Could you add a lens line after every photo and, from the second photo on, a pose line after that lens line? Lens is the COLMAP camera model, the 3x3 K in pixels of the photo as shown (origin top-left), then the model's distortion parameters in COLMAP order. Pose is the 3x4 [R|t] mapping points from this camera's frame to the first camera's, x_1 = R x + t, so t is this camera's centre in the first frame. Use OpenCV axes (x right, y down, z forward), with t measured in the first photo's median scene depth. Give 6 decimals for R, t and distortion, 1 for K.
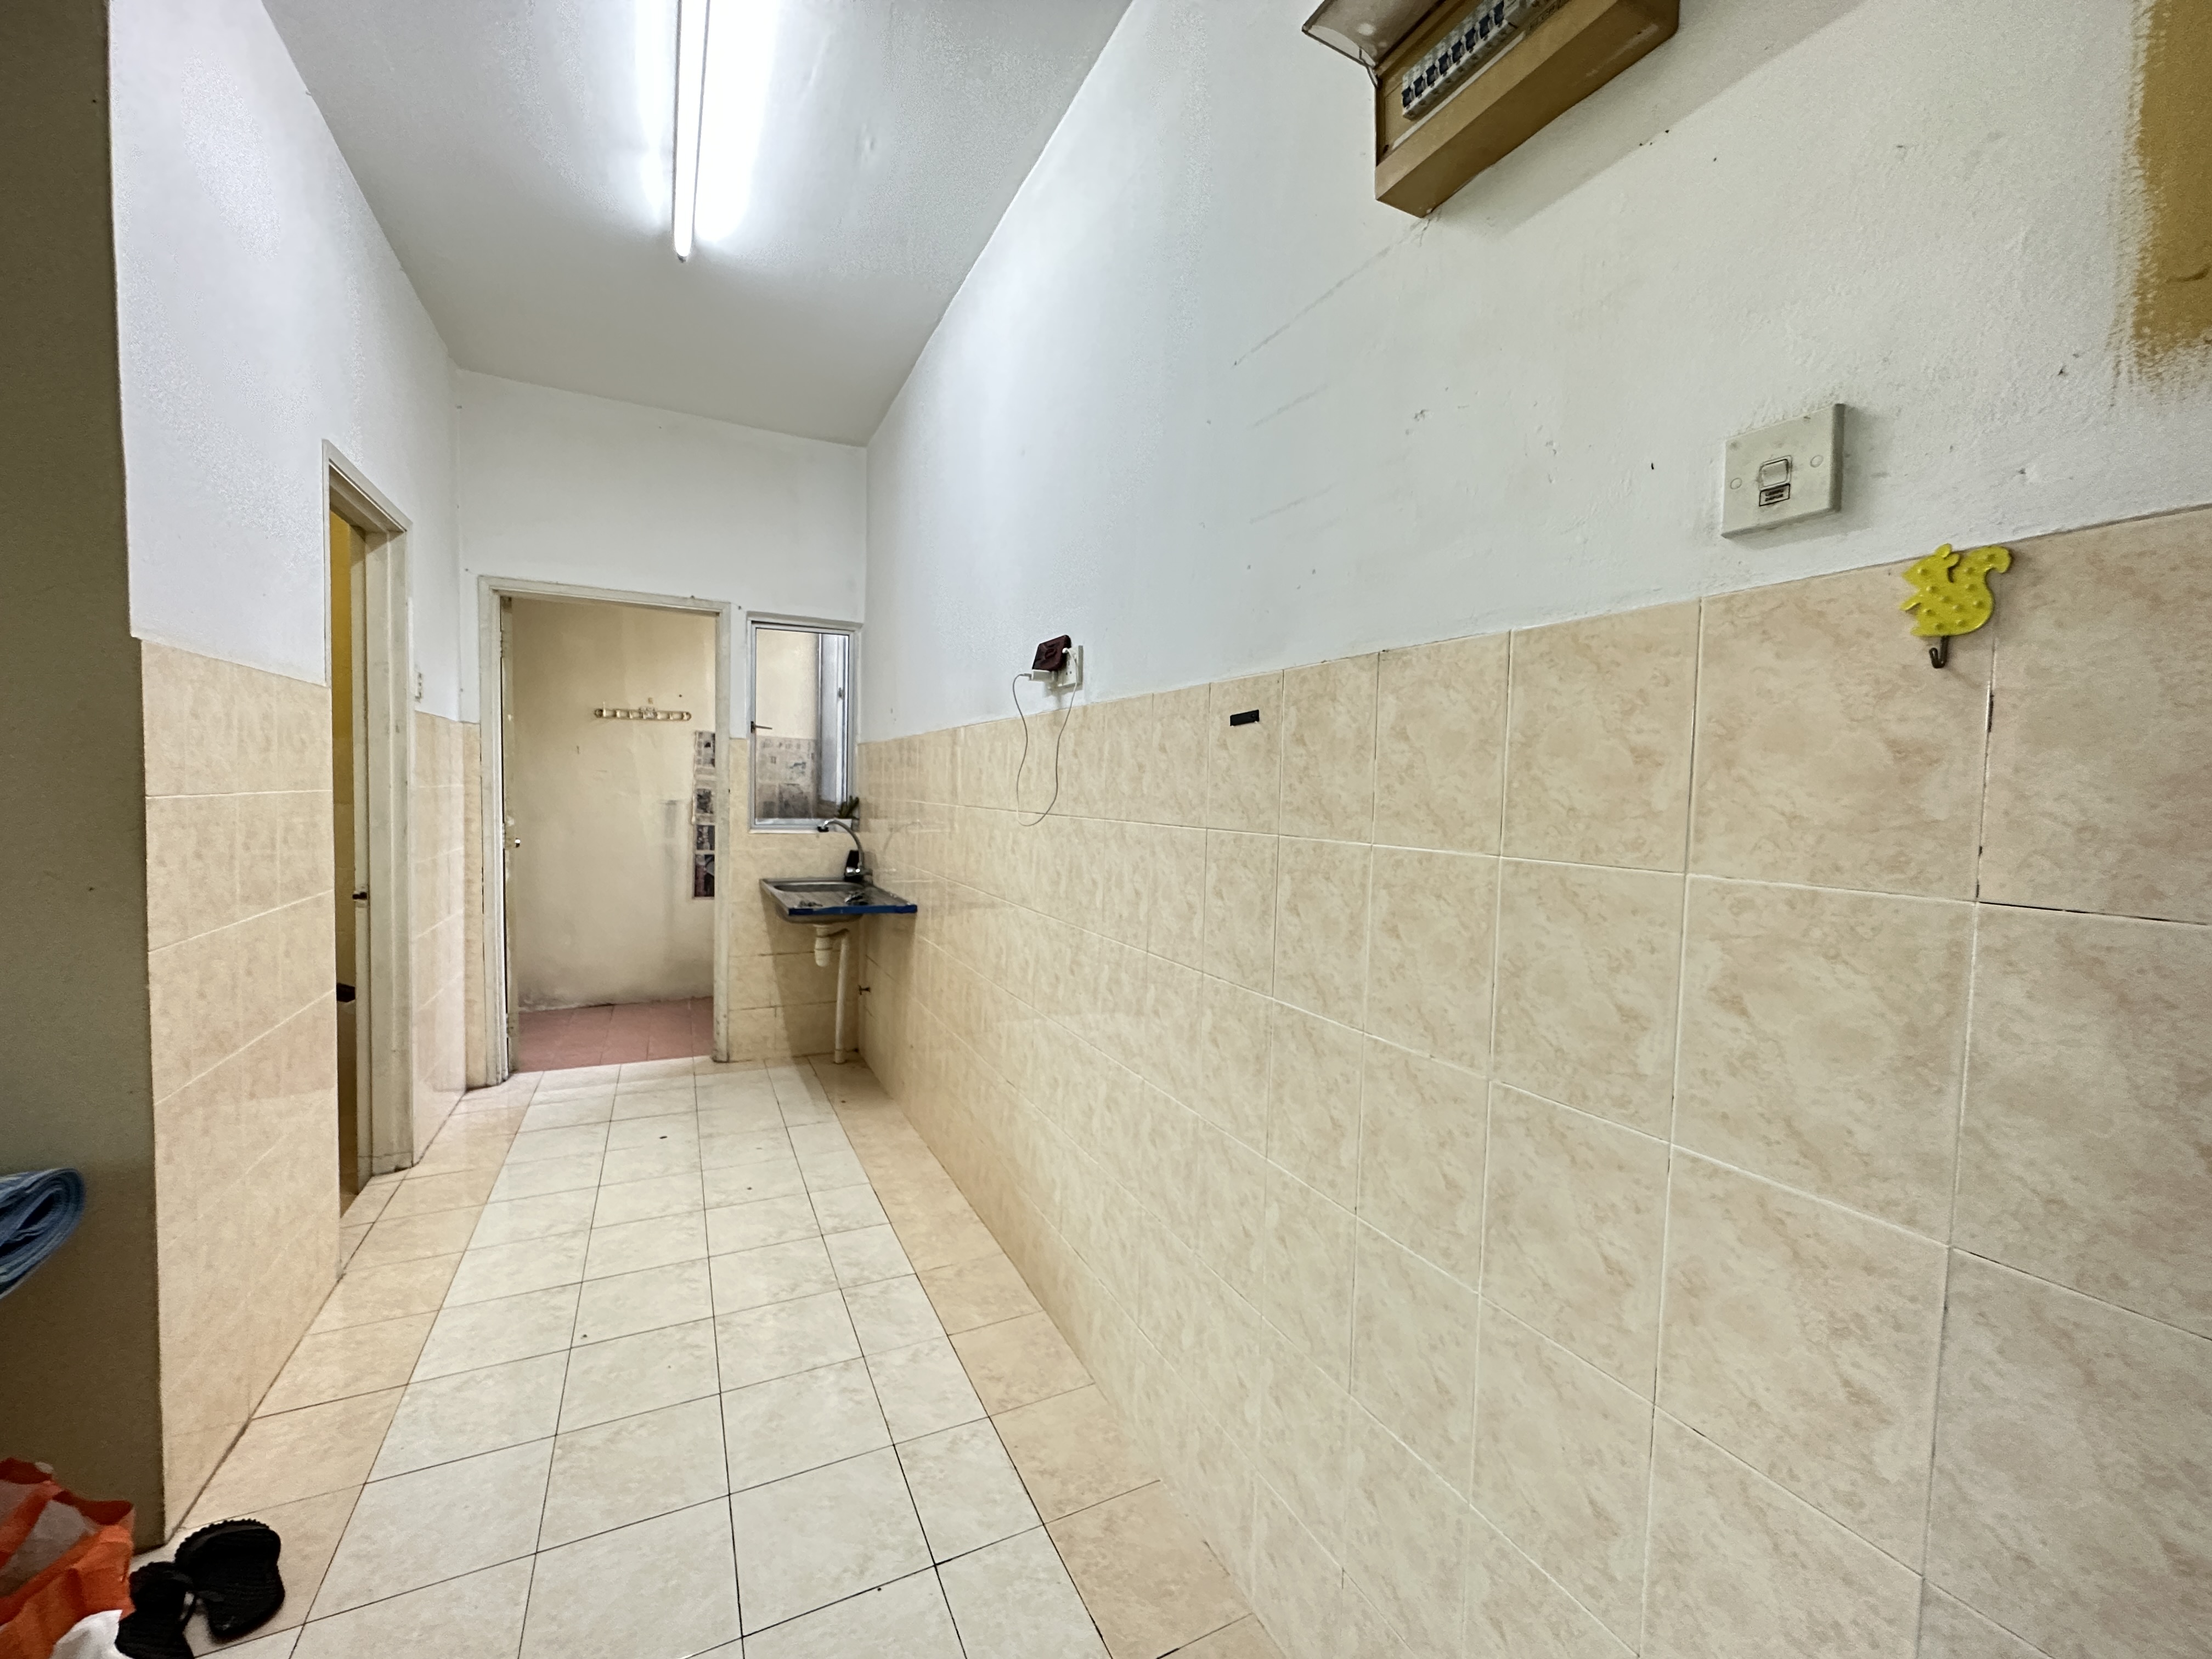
lens RADIAL K [[877.9, 0, 1098.2], [0, 877.9, 816.4], [0, 0, 1]] dist [0.002777, -0.001082]
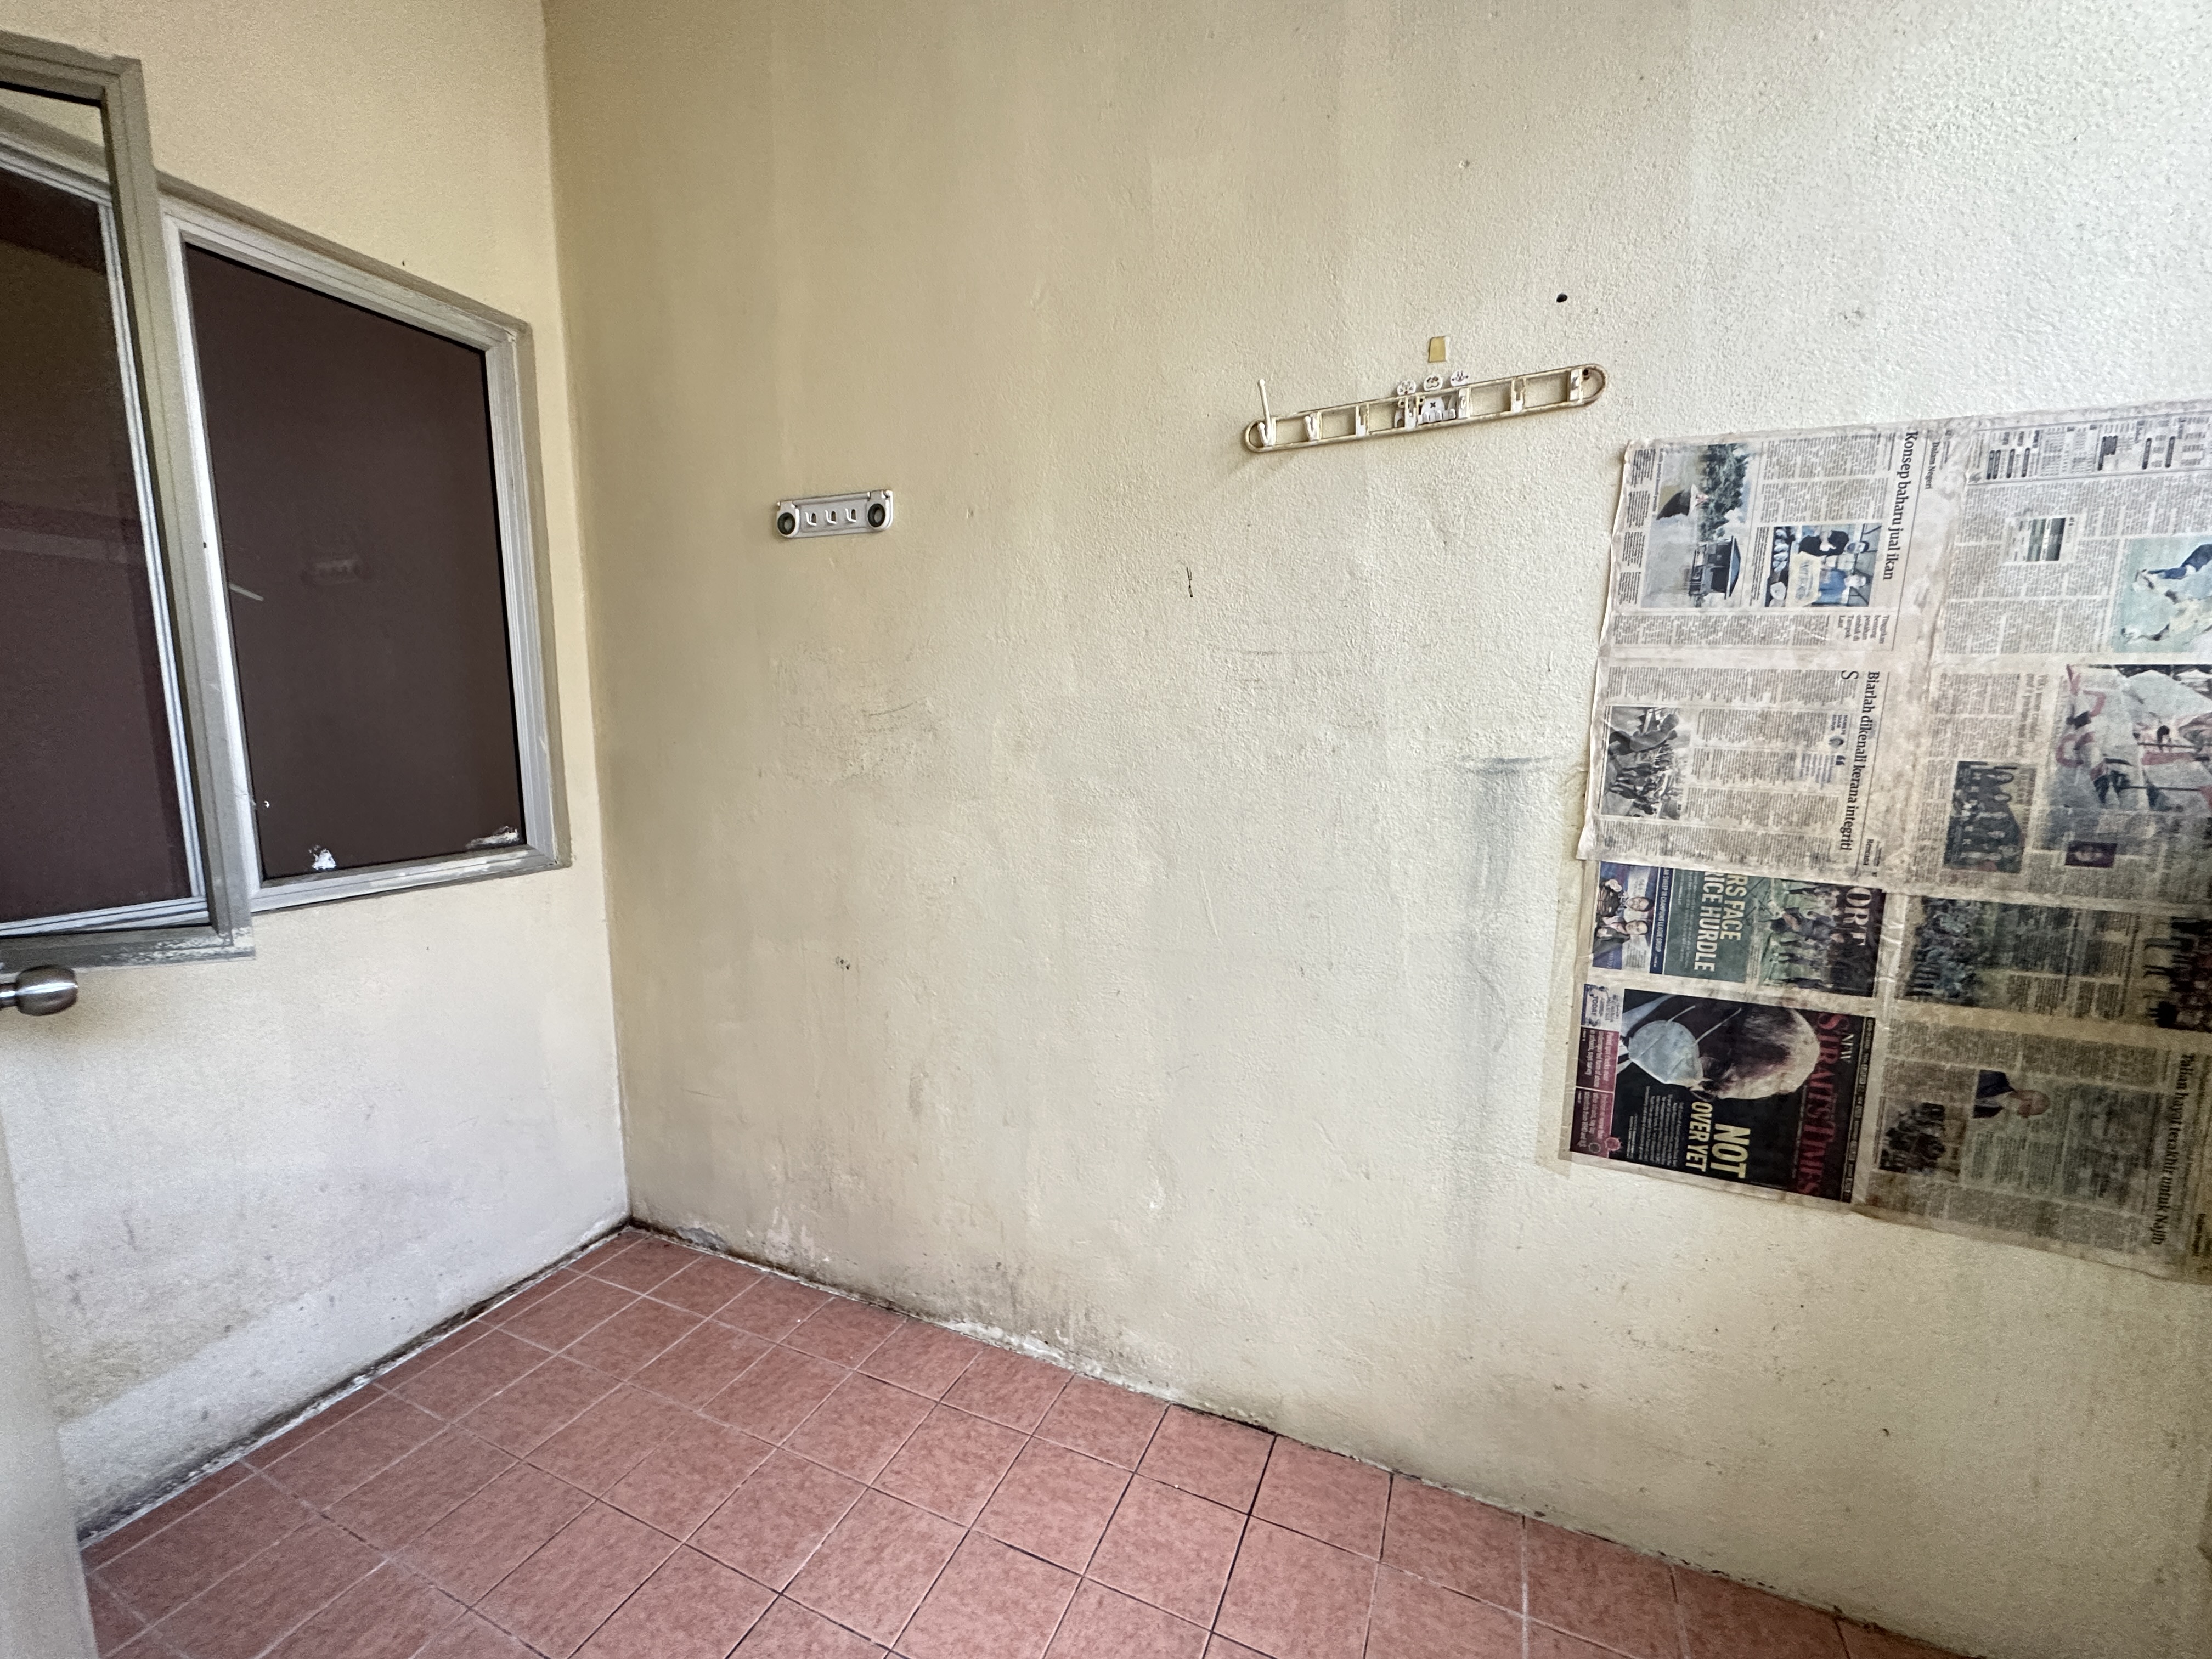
lens RADIAL K [[877.9, 0, 1098.8], [0, 877.9, 839.9], [0, 0, 1]] dist [0.002777, -0.001082]
pose [[0.638290, 0.078846, -0.765747, -1.213120], [-0.008387, 0.995394, 0.095501, -0.059872], [0.769750, -0.054536, 0.636011, 2.497877]]
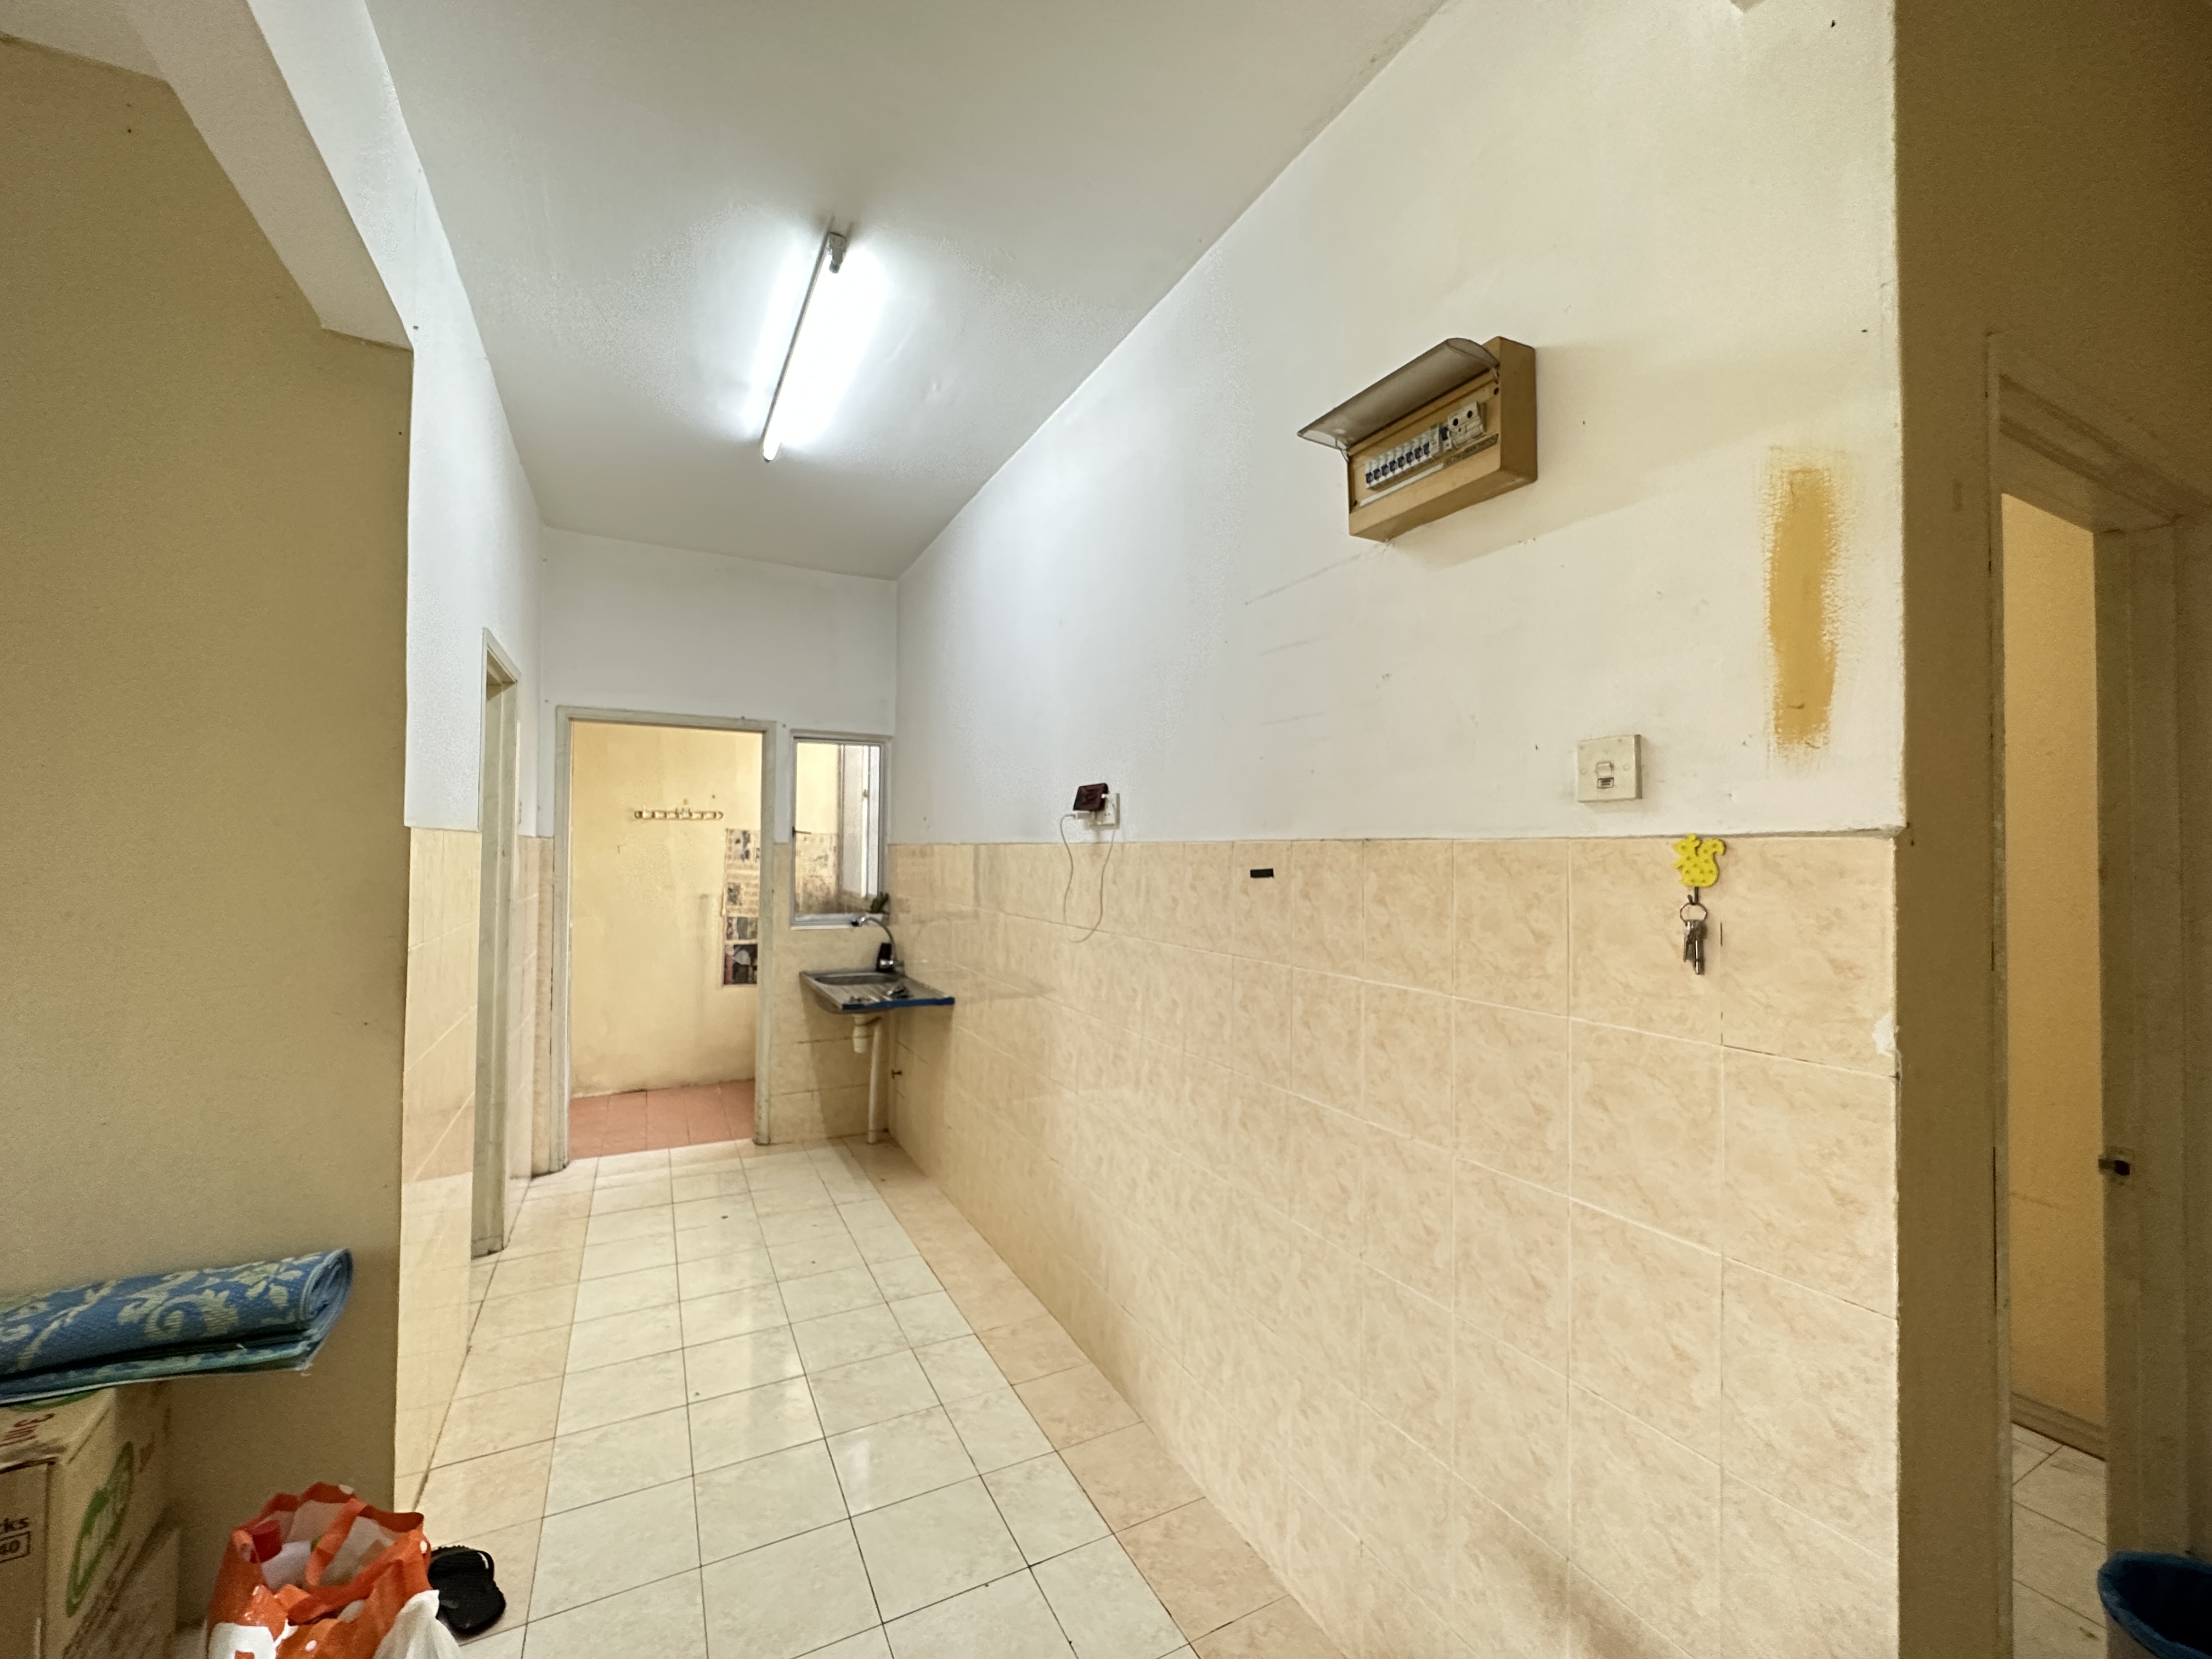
lens RADIAL K [[877.9, 0, 1098.1], [0, 877.9, 819.5], [0, 0, 1]] dist [0.002777, -0.001082]
pose [[0.999691, -0.014347, 0.020317, -0.088900], [0.015718, 0.997490, -0.069042, -0.090740], [-0.019276, 0.069340, 0.997407, -0.265628]]
